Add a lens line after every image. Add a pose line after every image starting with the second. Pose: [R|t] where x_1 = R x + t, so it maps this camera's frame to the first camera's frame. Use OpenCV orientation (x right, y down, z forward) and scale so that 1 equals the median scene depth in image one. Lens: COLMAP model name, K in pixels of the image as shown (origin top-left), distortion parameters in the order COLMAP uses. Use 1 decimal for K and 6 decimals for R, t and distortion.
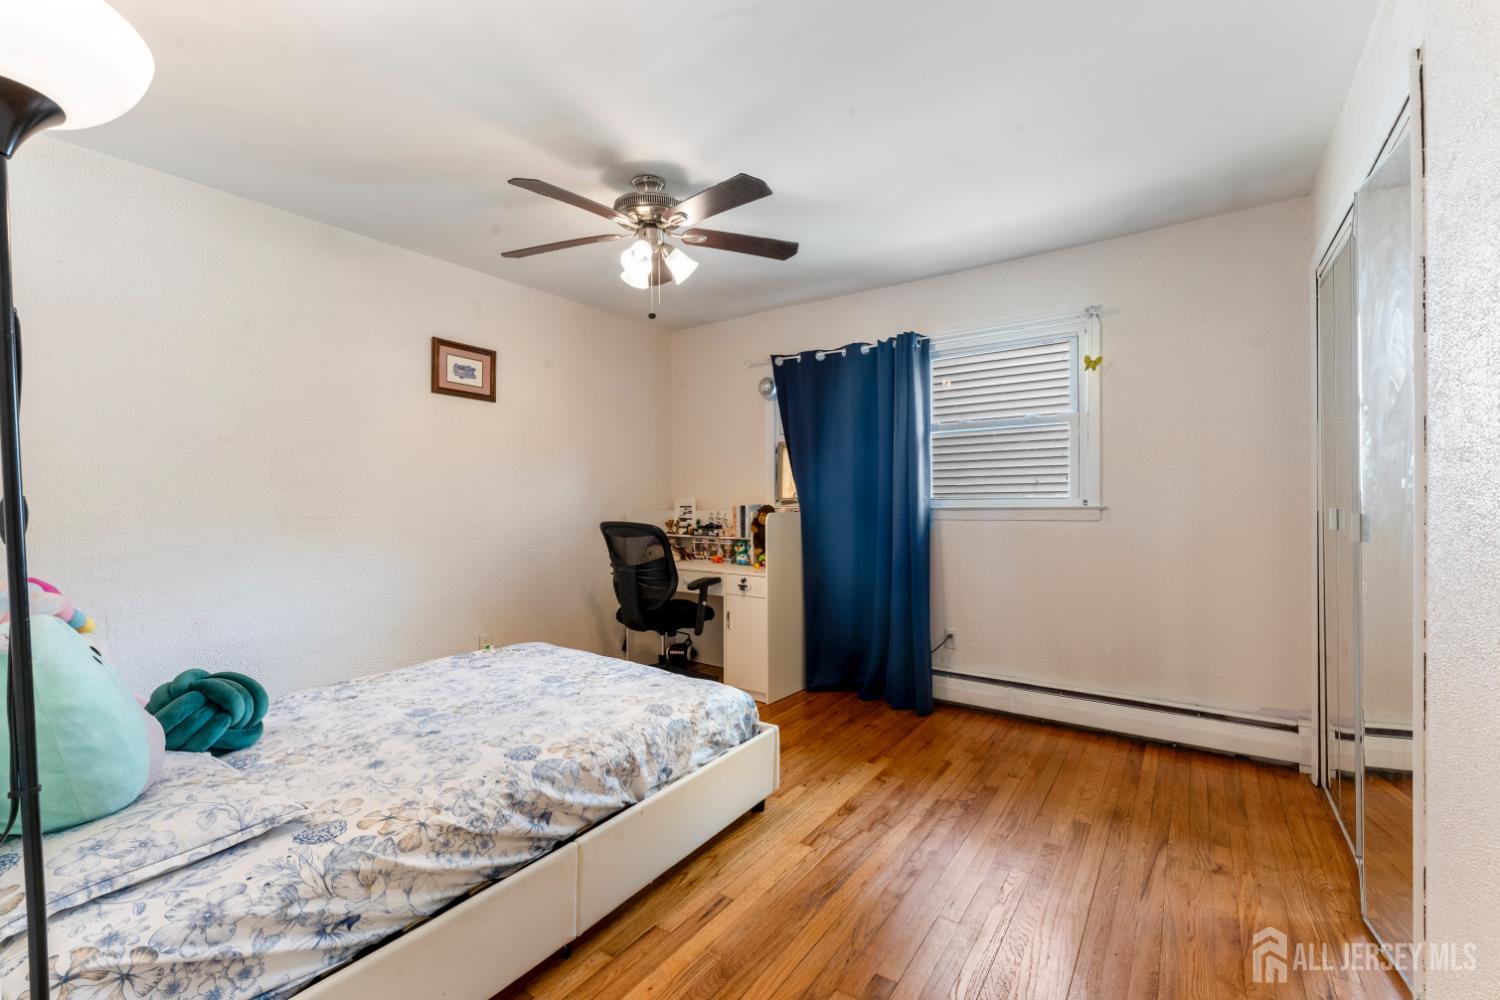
lens RADIAL K [[636.6, 0, 753.1], [0, 636.6, 501.3], [0, 0, 1]] dist [0.001098, 0.001174]
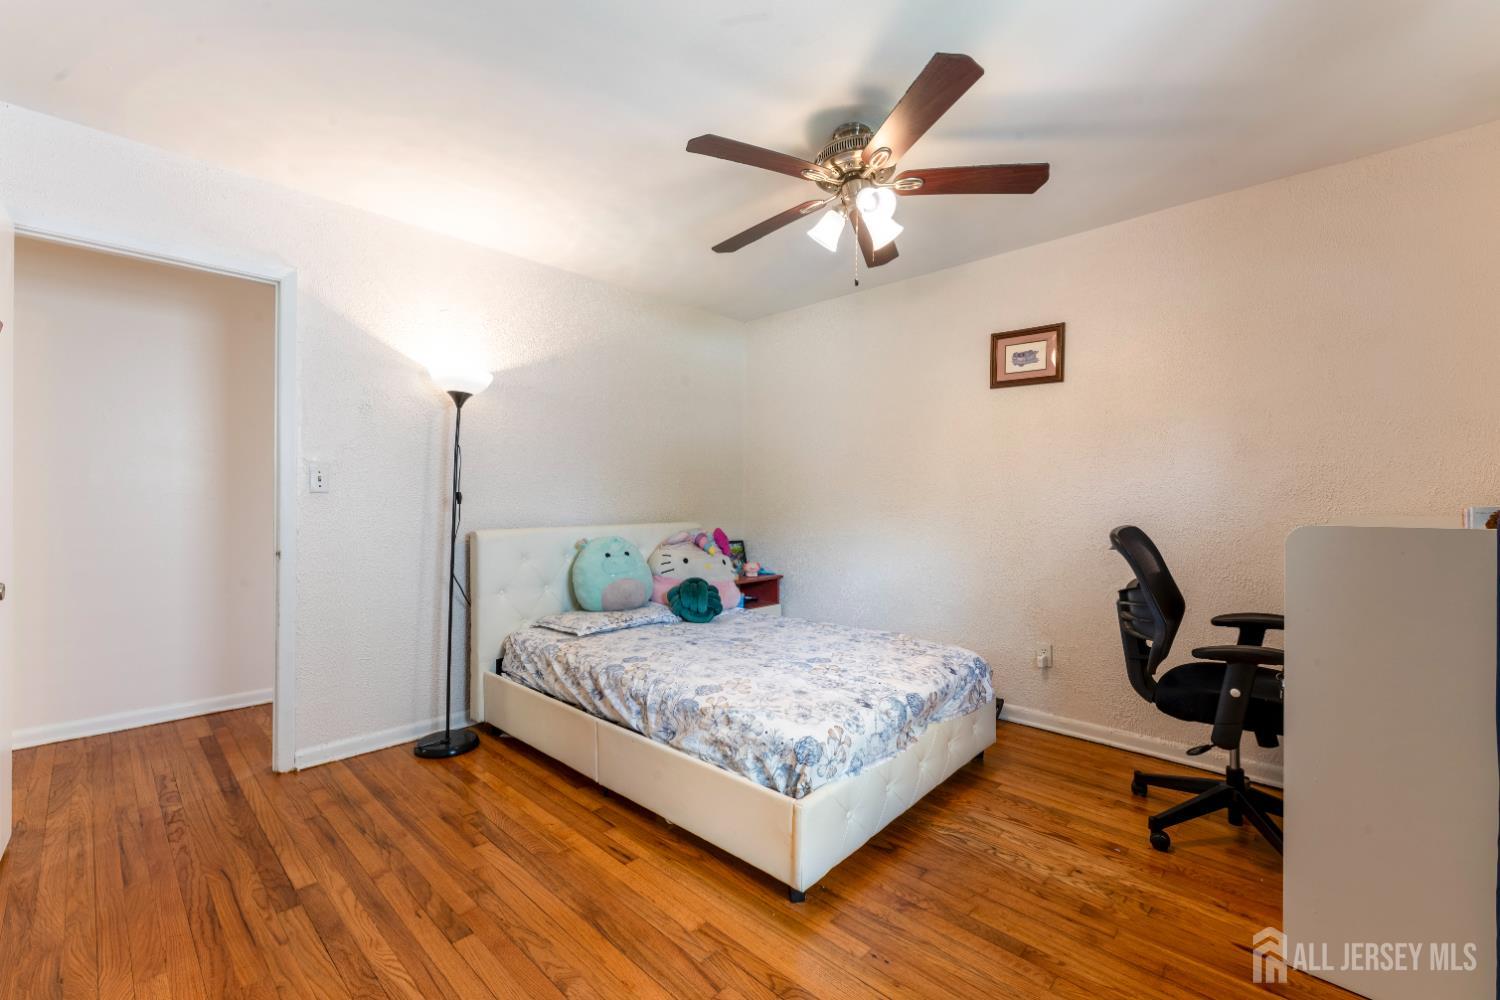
lens RADIAL K [[636.6, 0, 754.3], [0, 636.6, 494.9], [0, 0, 1]] dist [0.001098, 0.001174]
pose [[-0.150489, 0.005501, -0.988596, 0.825370], [-0.006002, 0.999961, 0.006478, -0.006436], [0.988593, 0.006908, -0.150450, 1.136988]]
